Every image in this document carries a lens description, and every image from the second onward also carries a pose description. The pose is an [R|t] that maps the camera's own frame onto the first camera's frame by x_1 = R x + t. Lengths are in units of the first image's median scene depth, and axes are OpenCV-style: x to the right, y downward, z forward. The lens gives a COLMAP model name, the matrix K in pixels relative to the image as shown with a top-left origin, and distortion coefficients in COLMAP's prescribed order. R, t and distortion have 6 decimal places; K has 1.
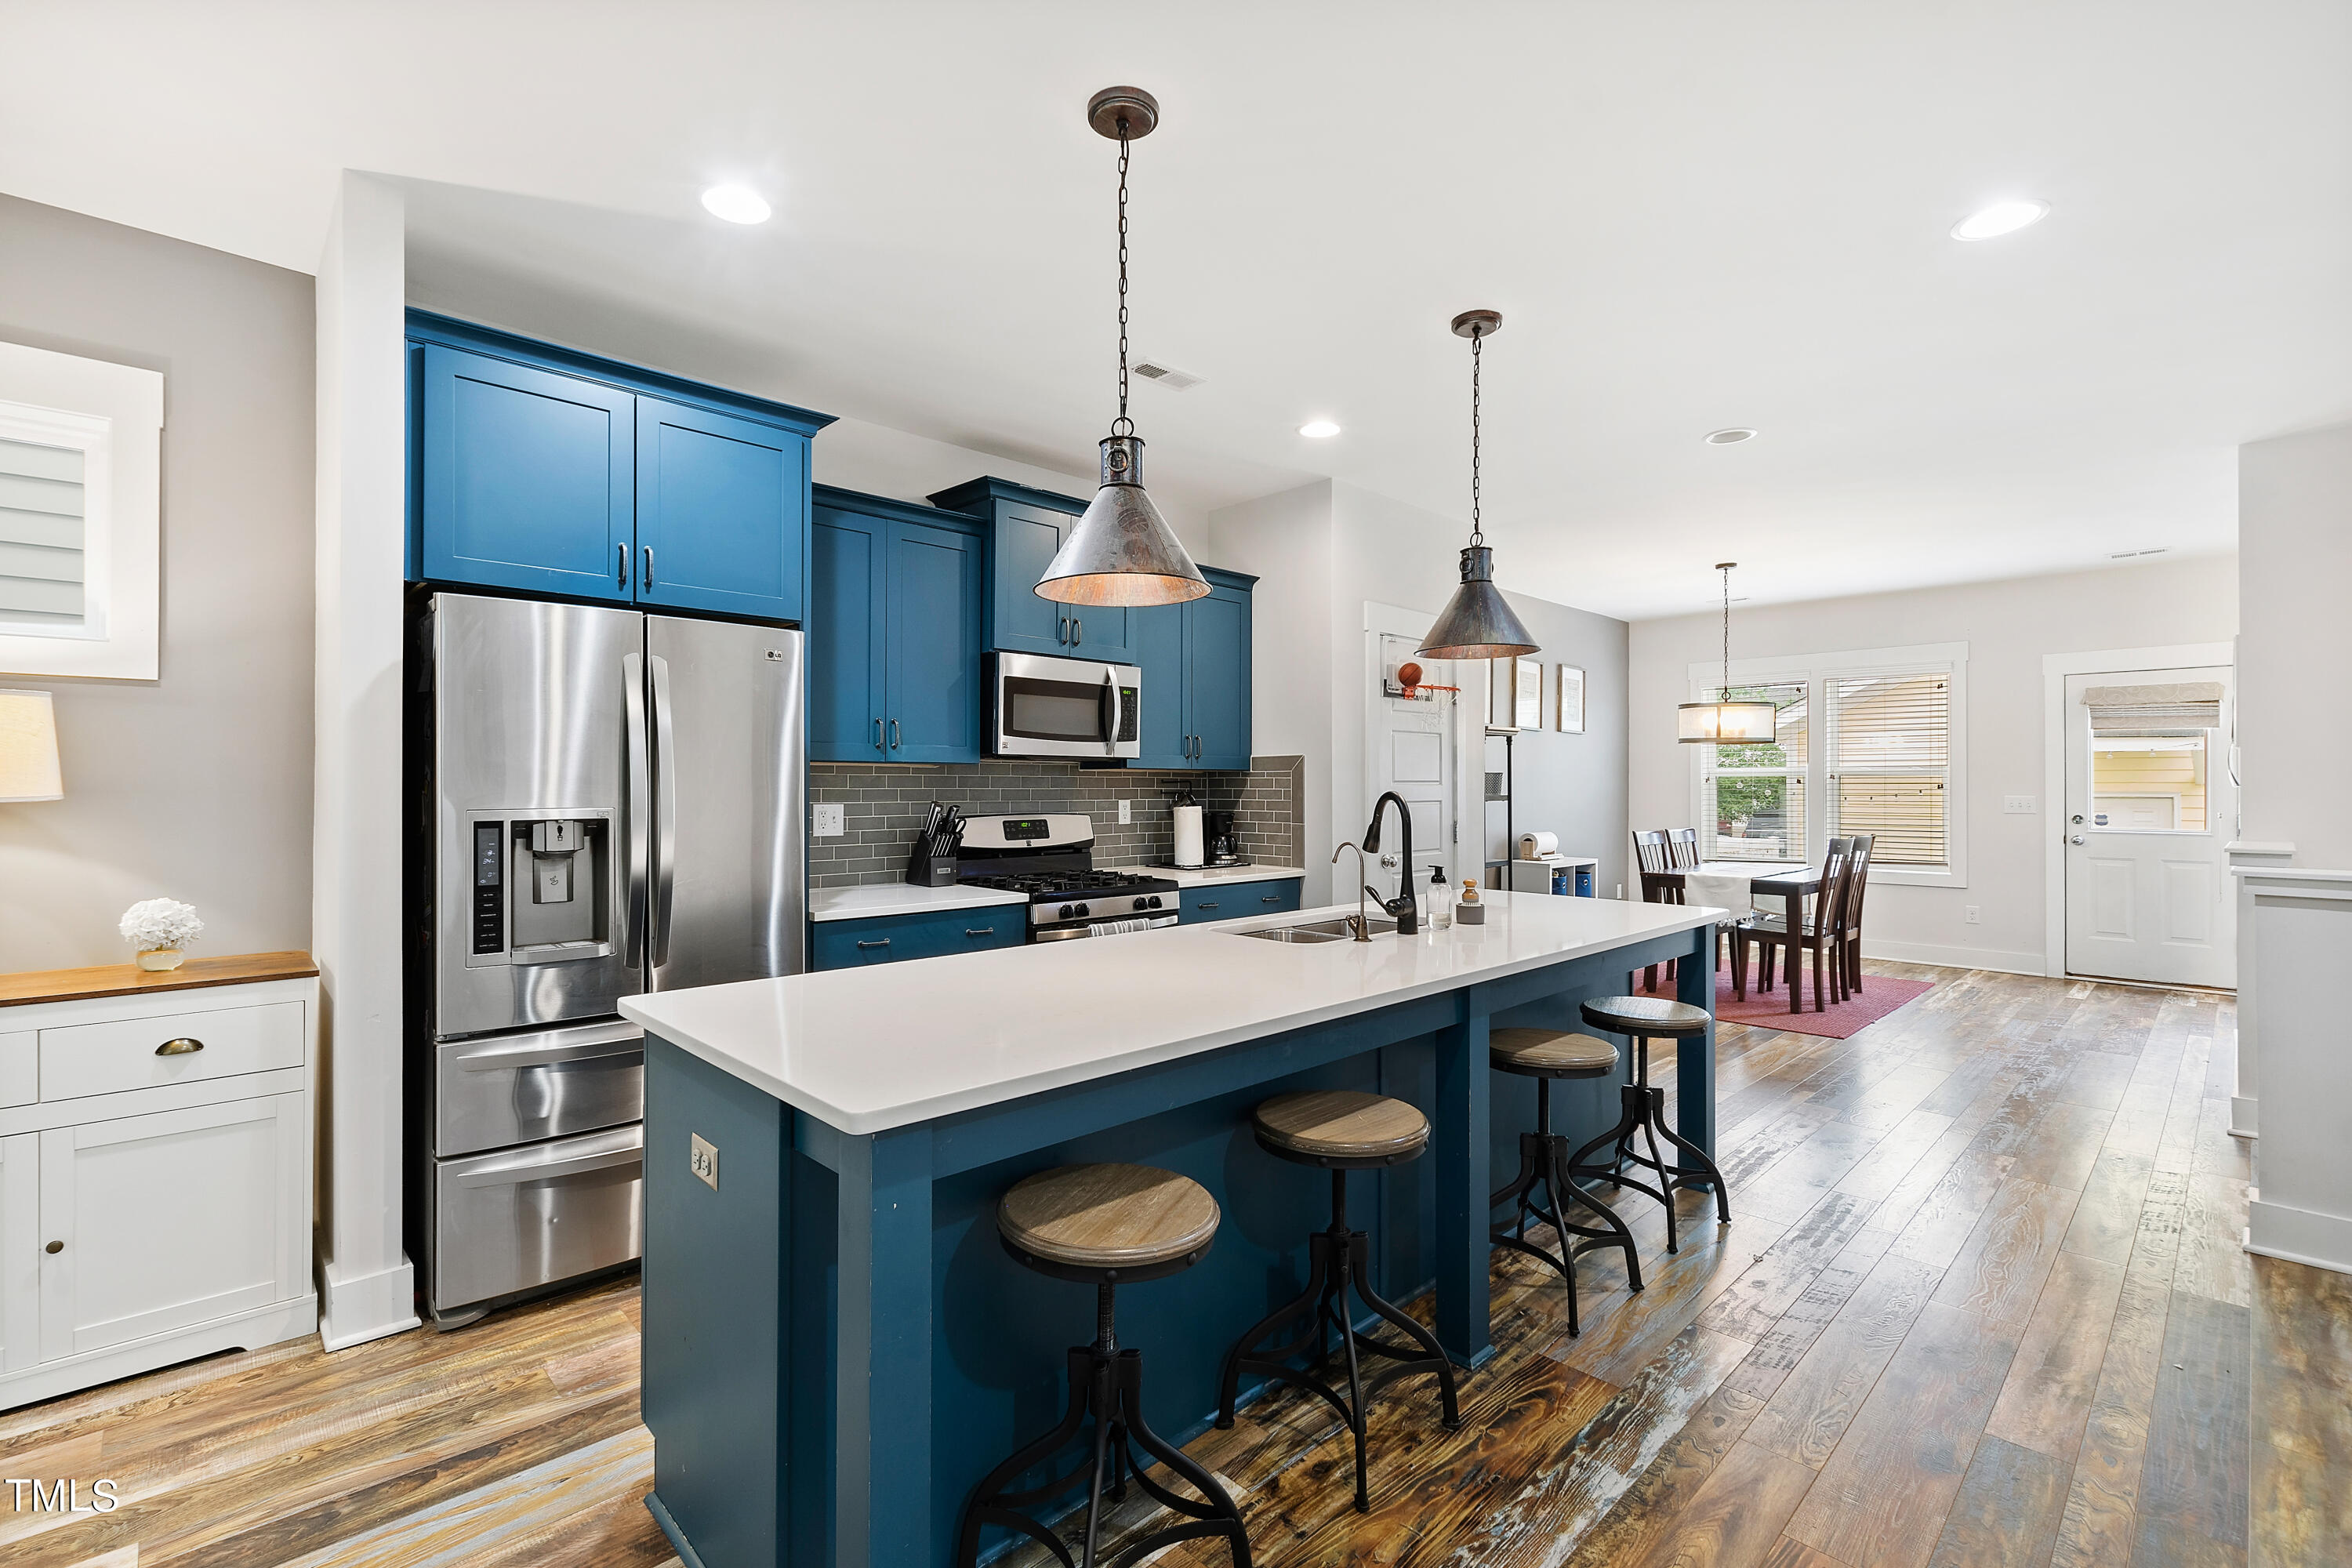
lens RADIAL K [[1032.5, 0, 1143.9], [0, 1032.5, 783.5], [0, 0, 1]] dist [0.007176, -0.003880]
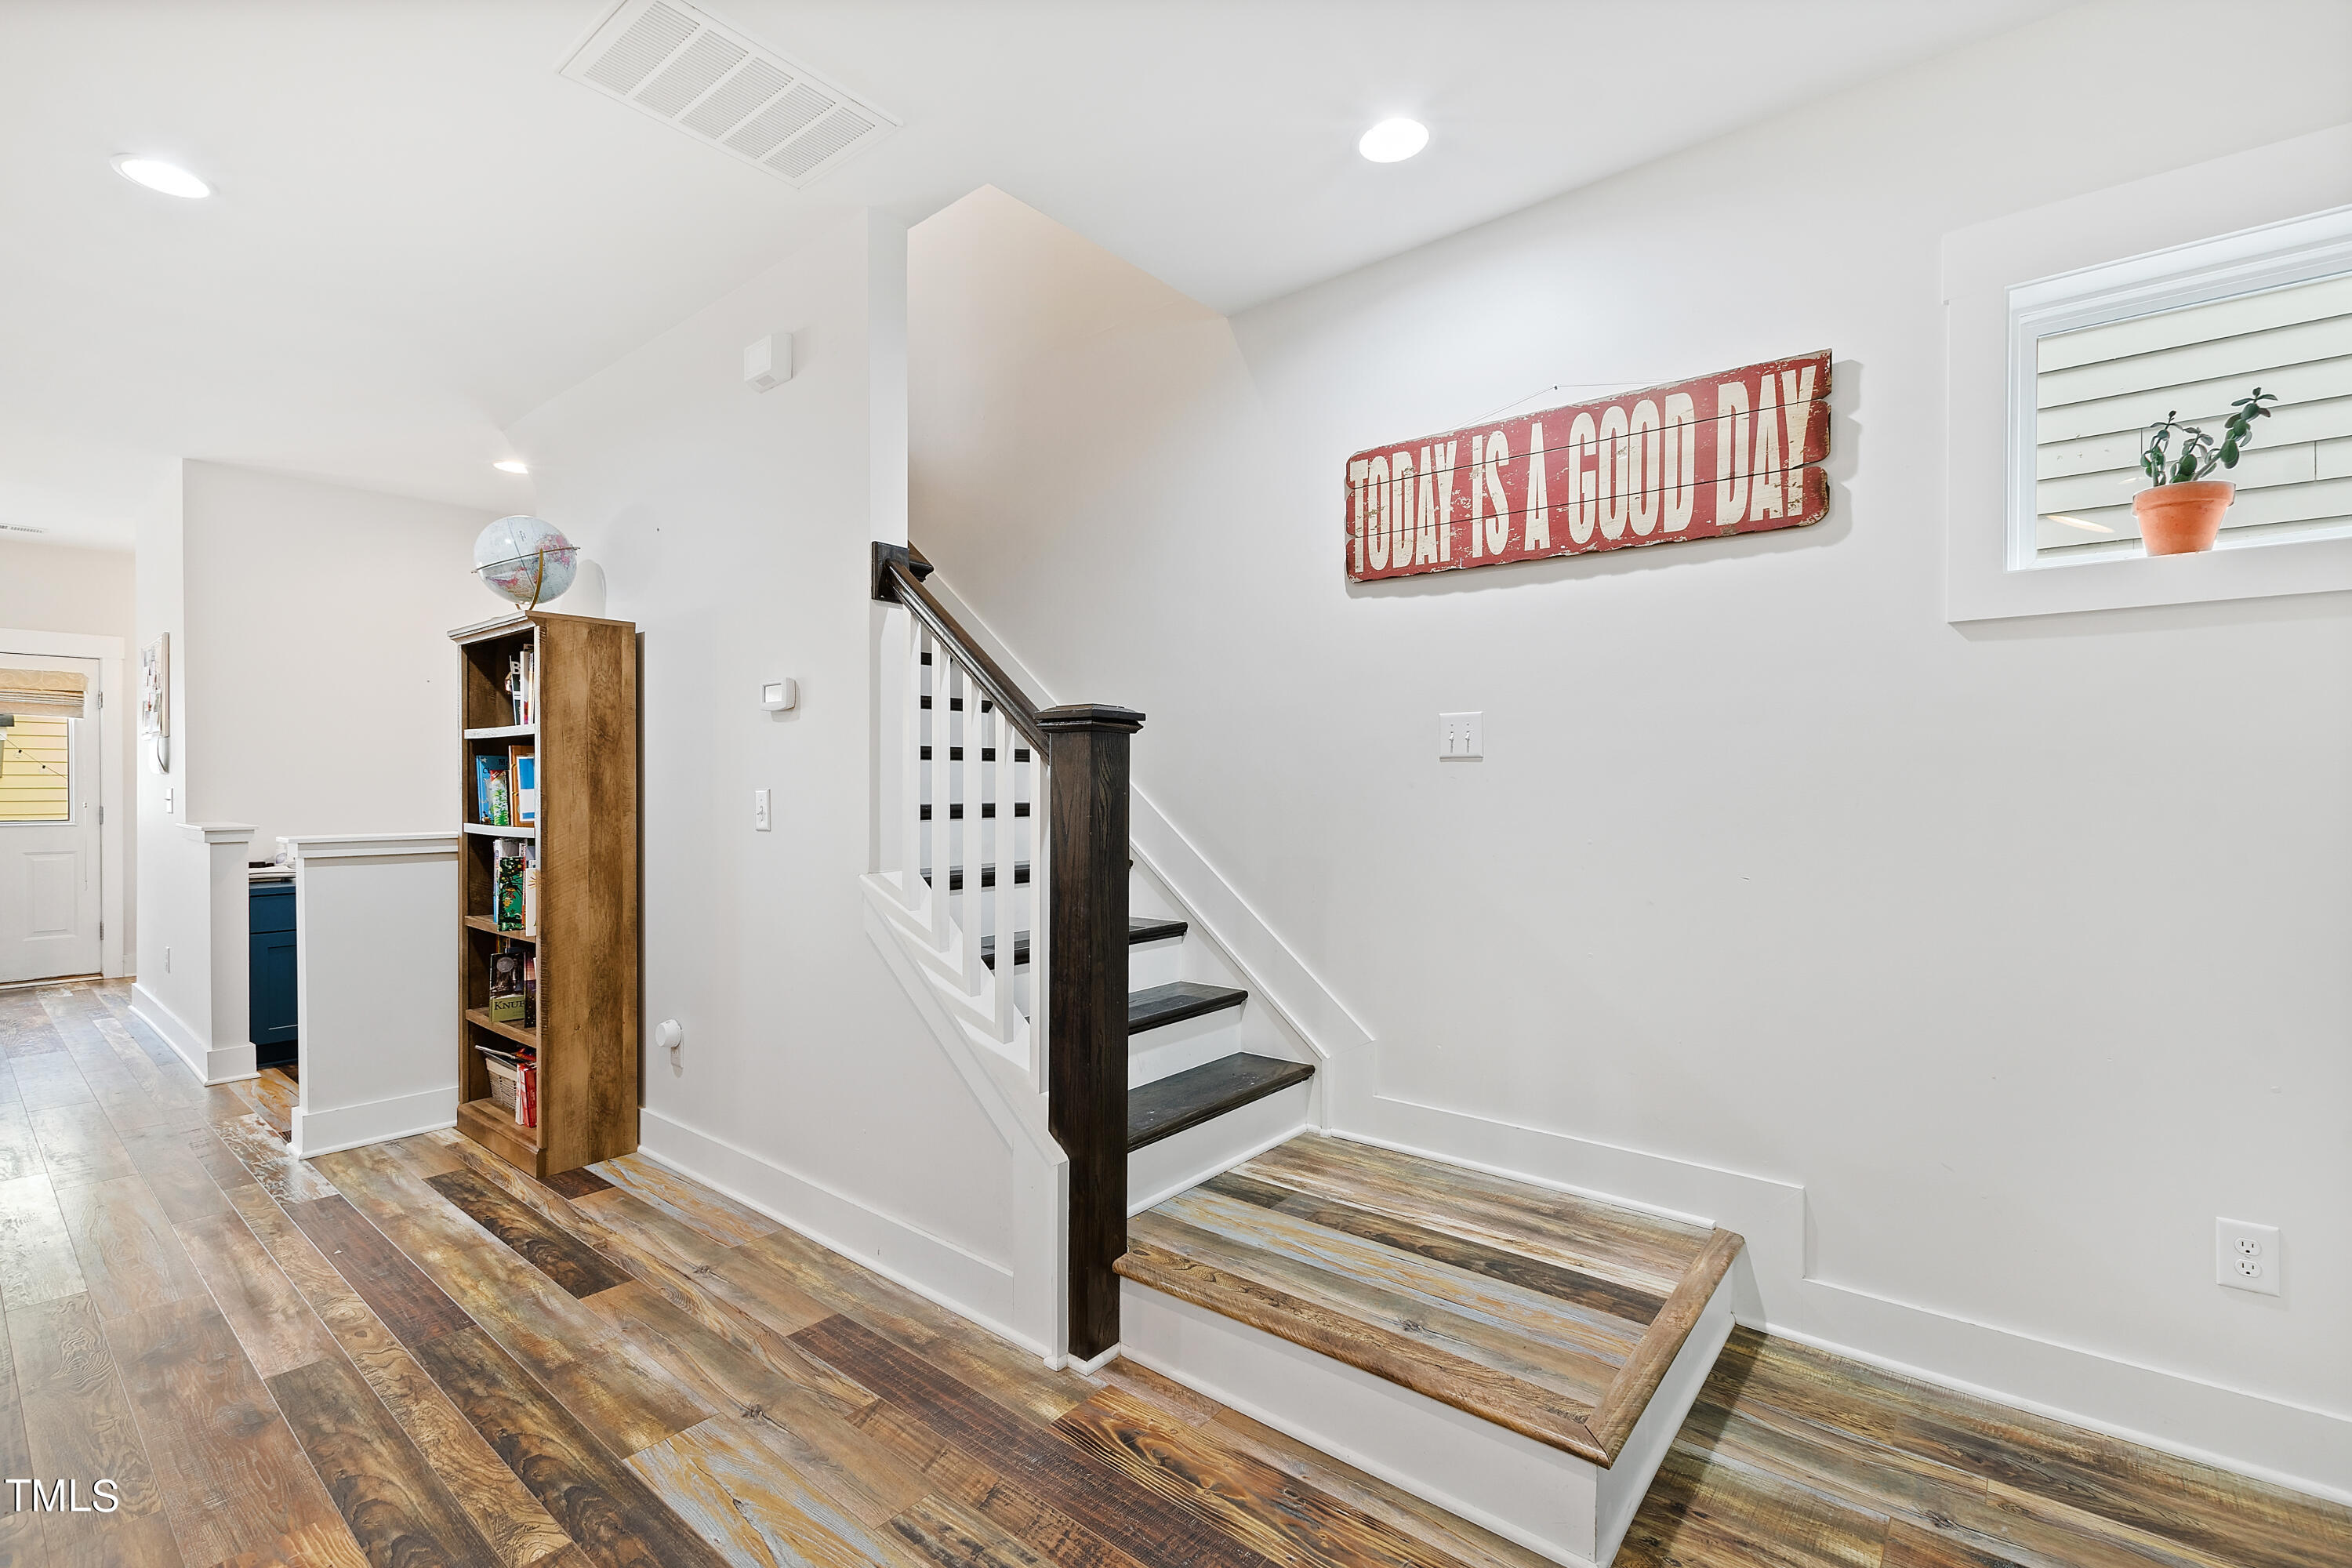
lens RADIAL K [[1032.5, 0, 1176.0], [0, 1032.5, 786.4], [0, 0, 1]] dist [0.007176, -0.003880]
pose [[-0.130656, -0.007411, 0.991400, -0.135022], [0.001141, 0.999970, 0.007625, 0.008338], [-0.991427, 0.002127, -0.130644, 0.088248]]
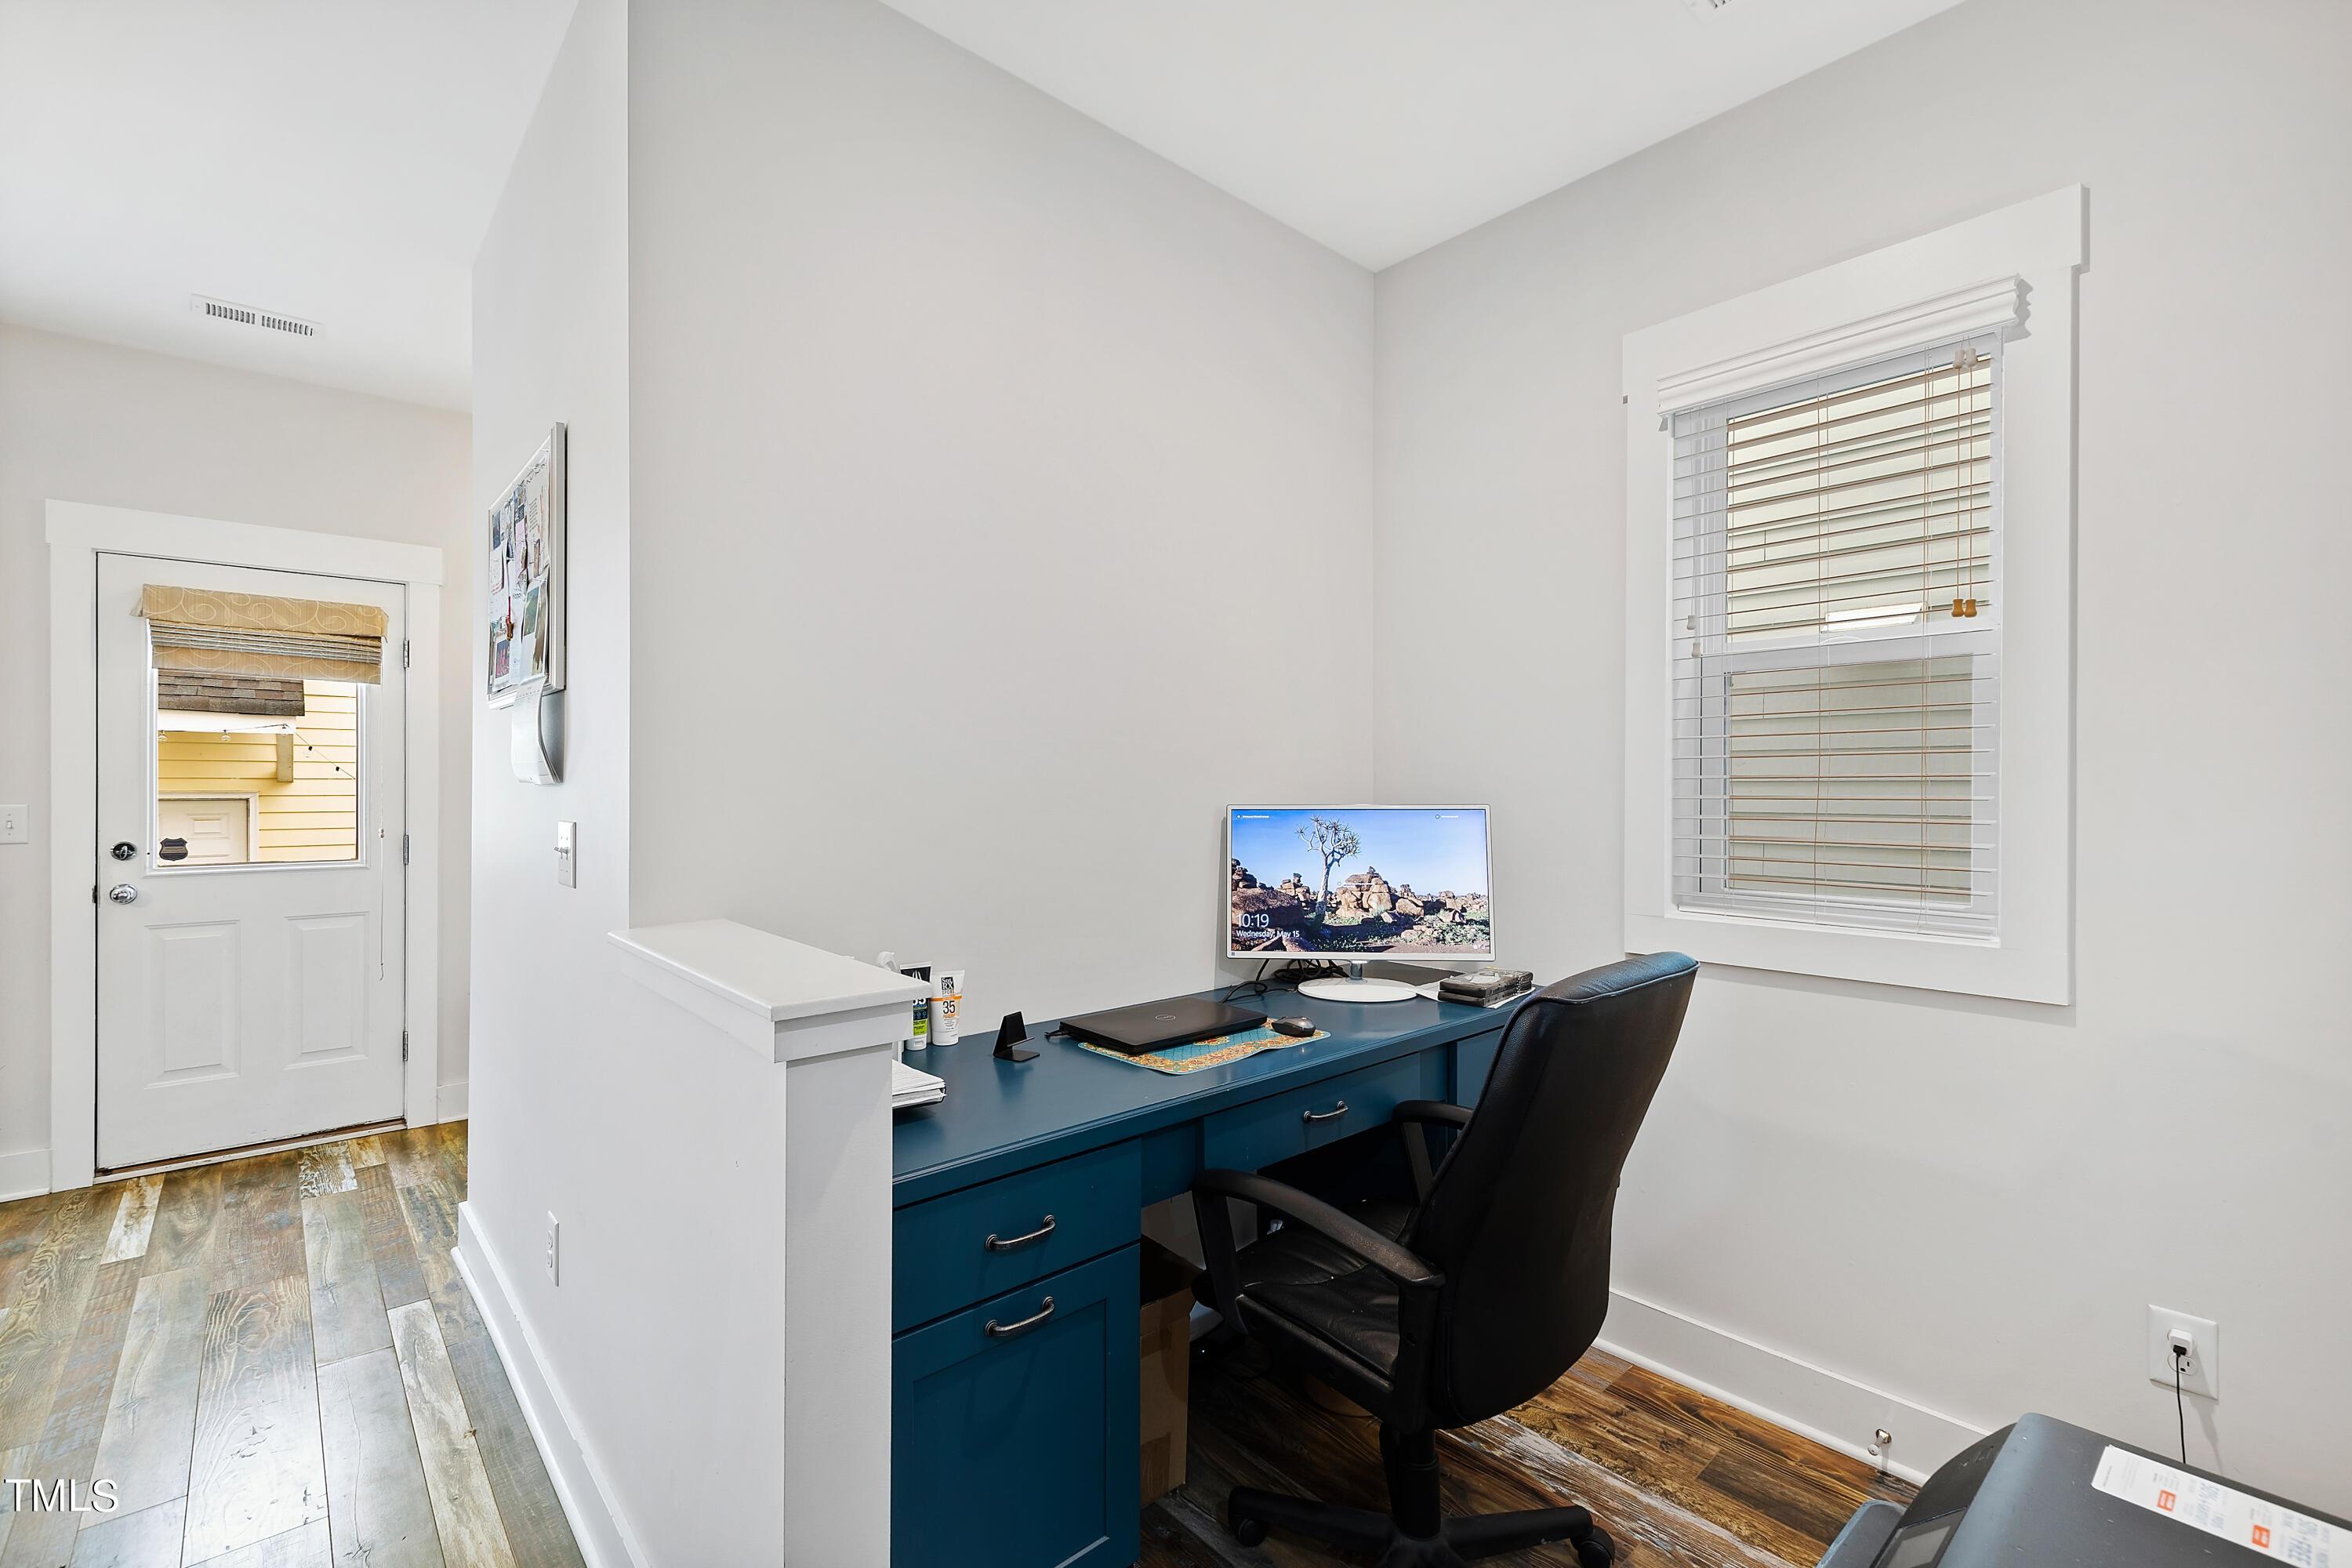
lens RADIAL K [[1032.5, 0, 1171.3], [0, 1032.5, 782.7], [0, 0, 1]] dist [0.007176, -0.003880]
pose [[0.031029, 0.001232, 0.999518, 0.576255], [-0.004030, 0.999991, -0.001107, 0.001157], [-0.999510, -0.003993, 0.031034, 0.660904]]
